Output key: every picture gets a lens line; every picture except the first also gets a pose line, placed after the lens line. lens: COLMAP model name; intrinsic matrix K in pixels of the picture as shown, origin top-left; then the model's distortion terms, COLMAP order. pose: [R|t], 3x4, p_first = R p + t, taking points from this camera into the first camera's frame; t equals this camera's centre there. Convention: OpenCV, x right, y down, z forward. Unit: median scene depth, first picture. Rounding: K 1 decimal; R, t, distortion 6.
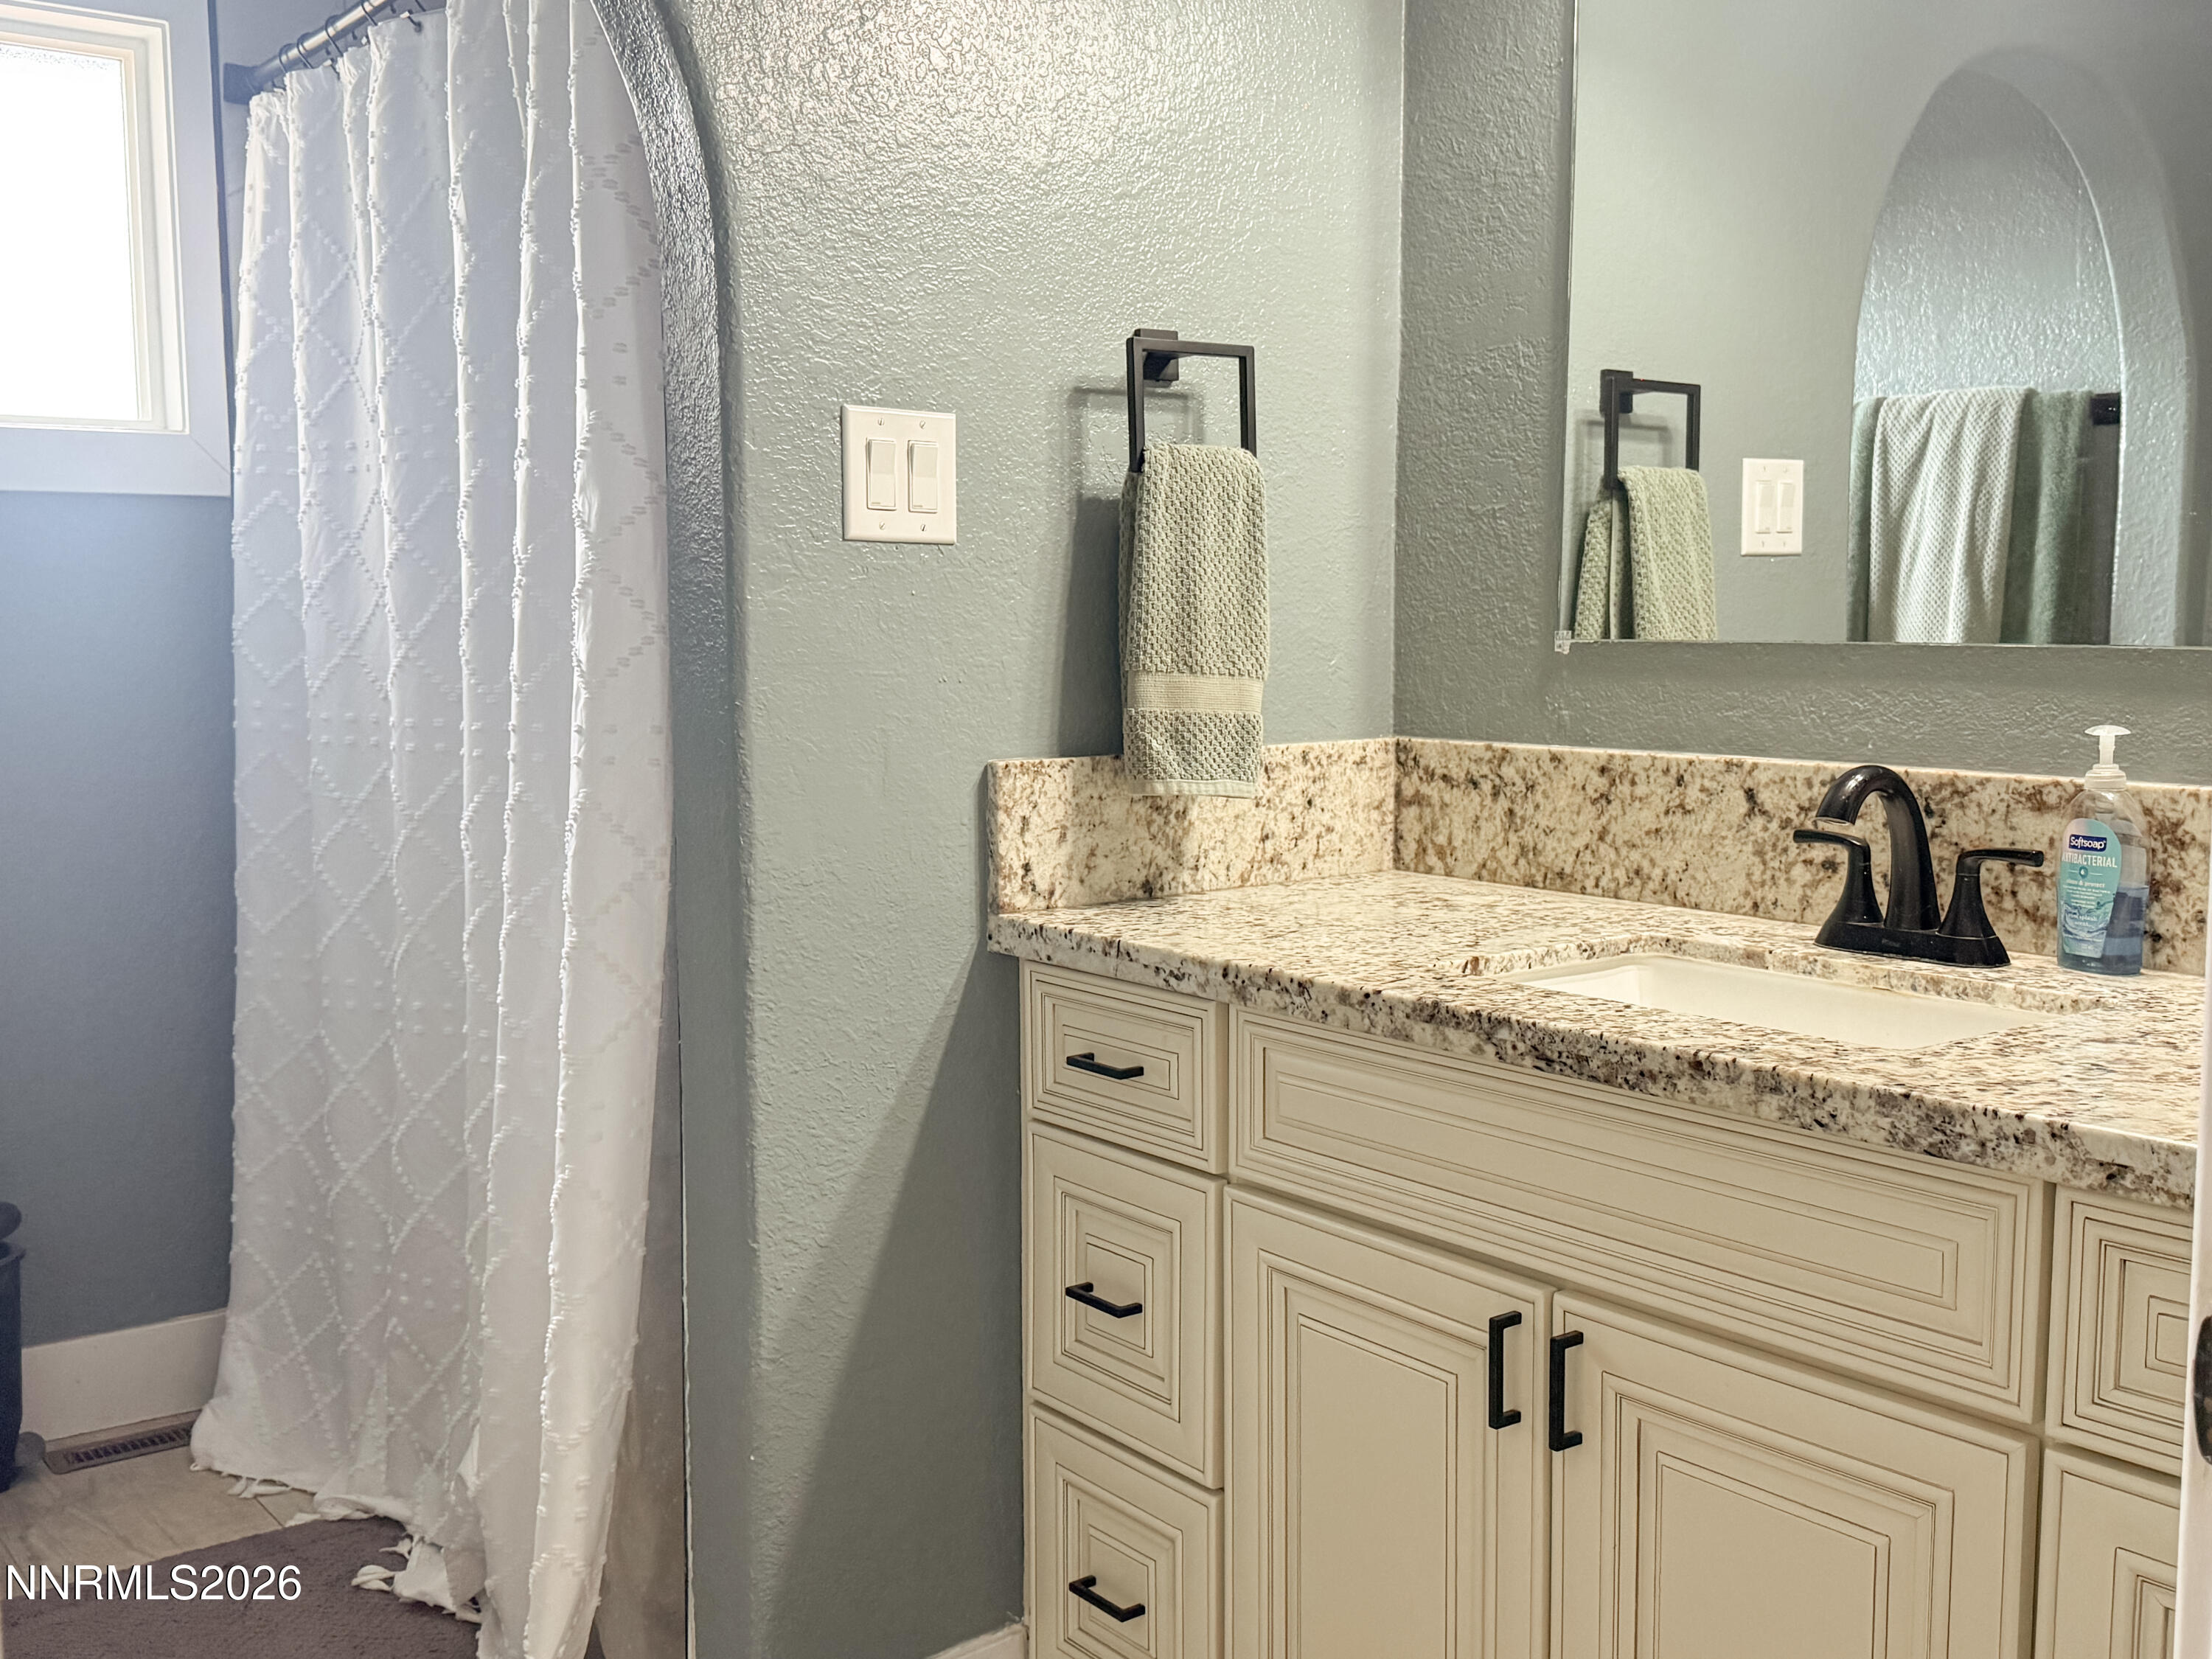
lens RADIAL K [[2187.4, 0, 1087.9], [0, 2187.4, 831.2], [0, 0, 1]] dist [0.019751, 0.000000]
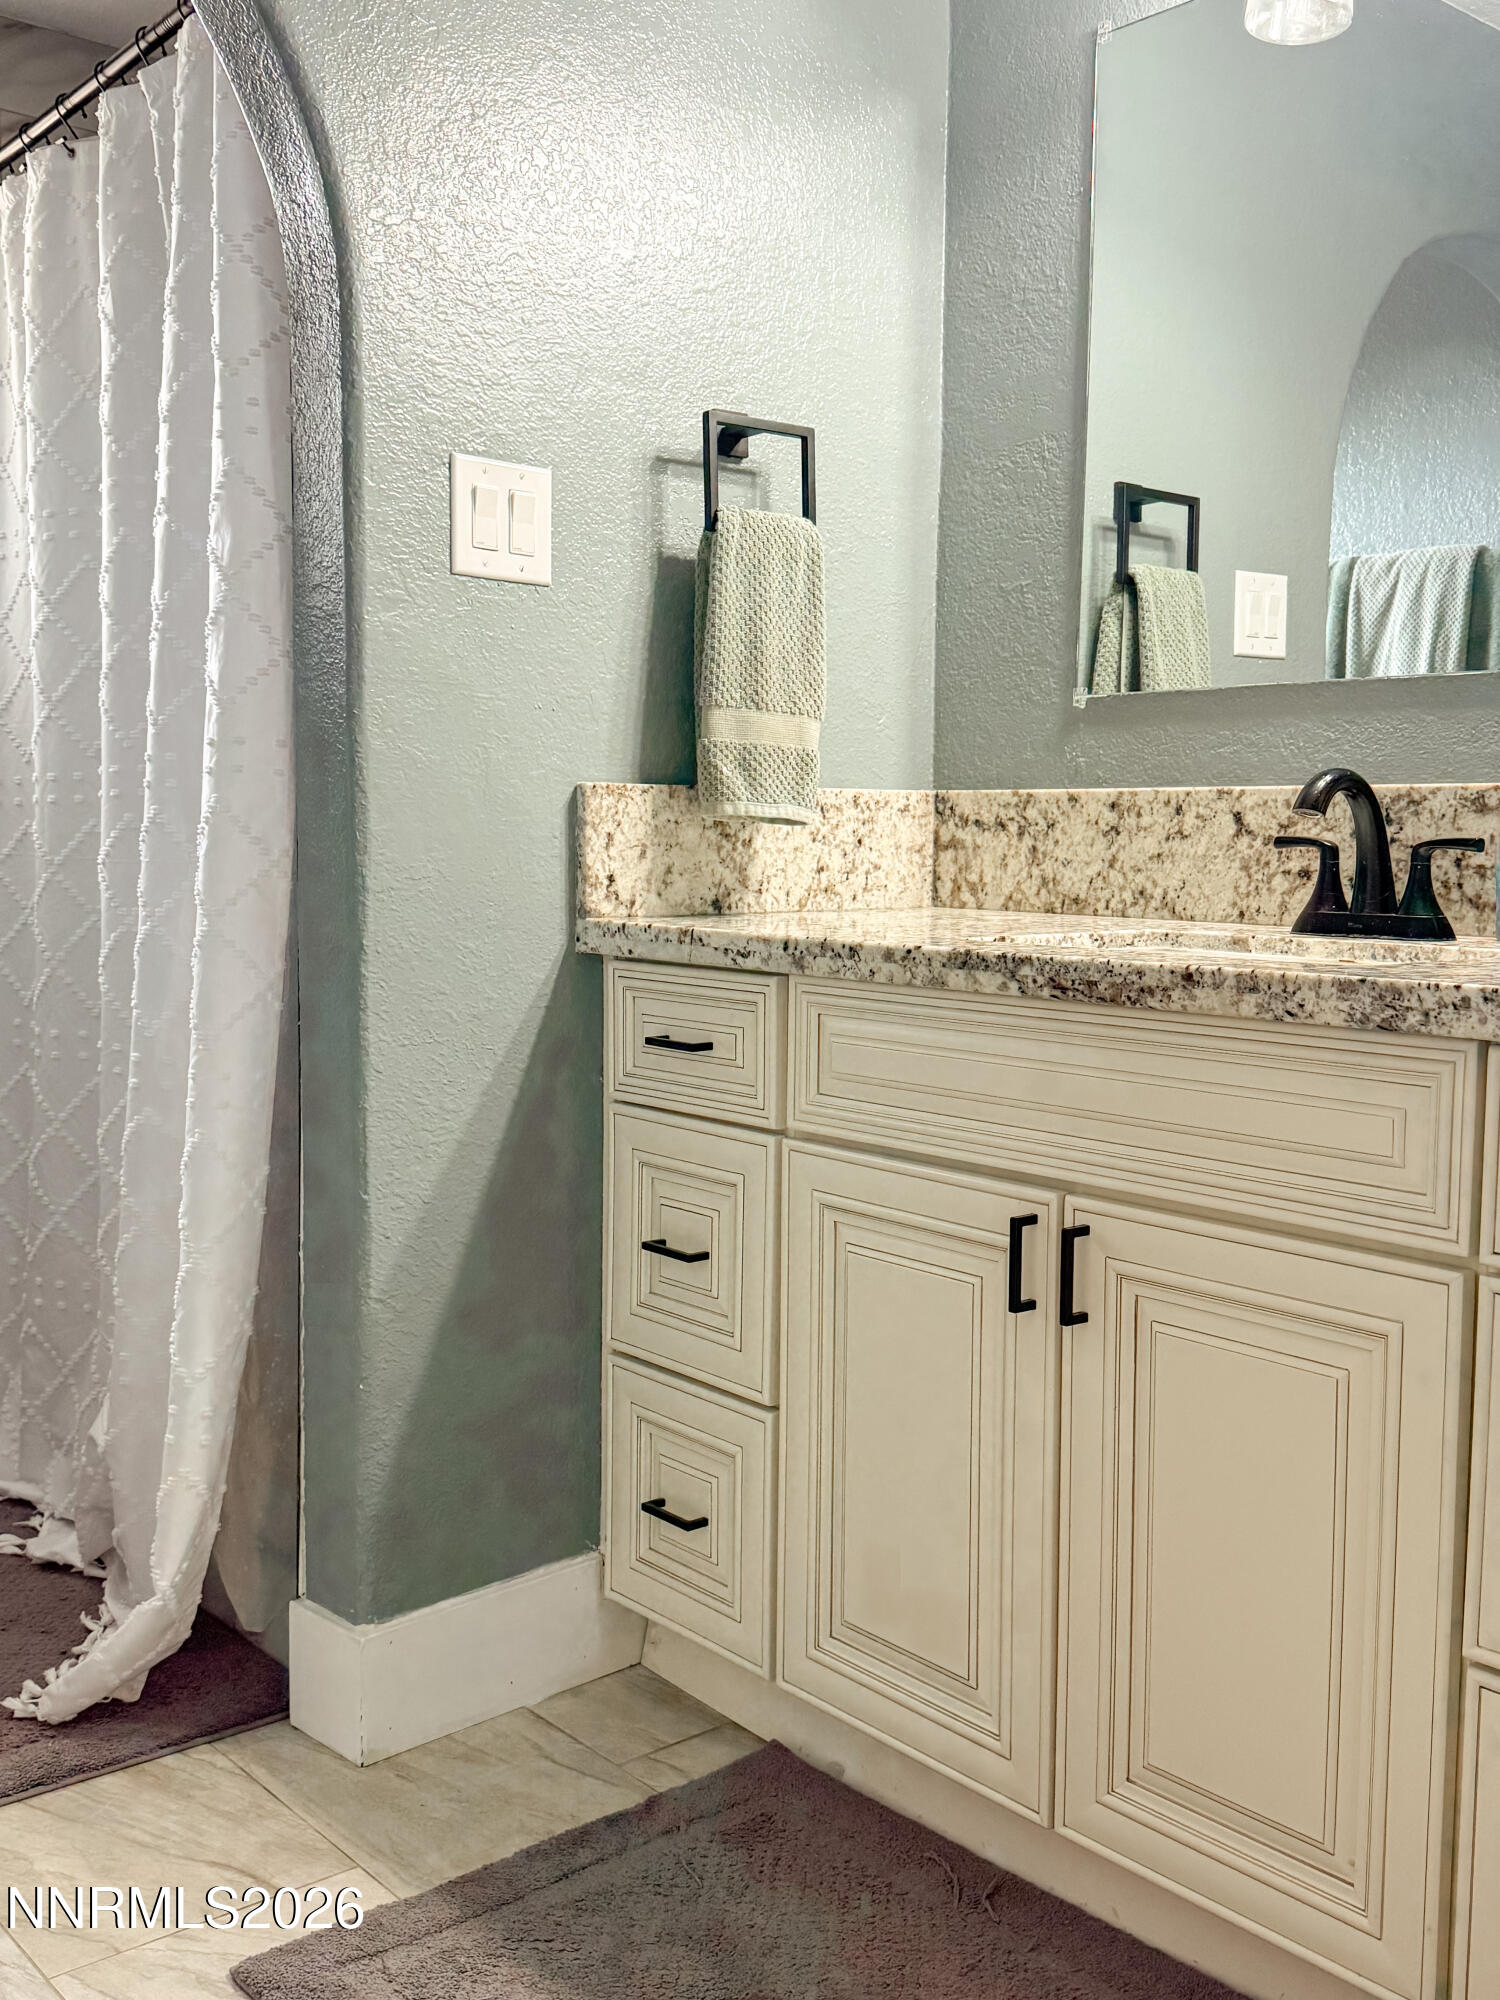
lens RADIAL K [[1977.8, 0, 771.9], [0, 1977.8, 999.3], [0, 0, 1]] dist [0.019751, 0.000000]
pose [[0.998318, 0.009919, 0.057127, -0.002316], [-0.008704, 0.999732, -0.021465, 0.102080], [-0.057325, 0.020931, 0.998136, -0.026446]]
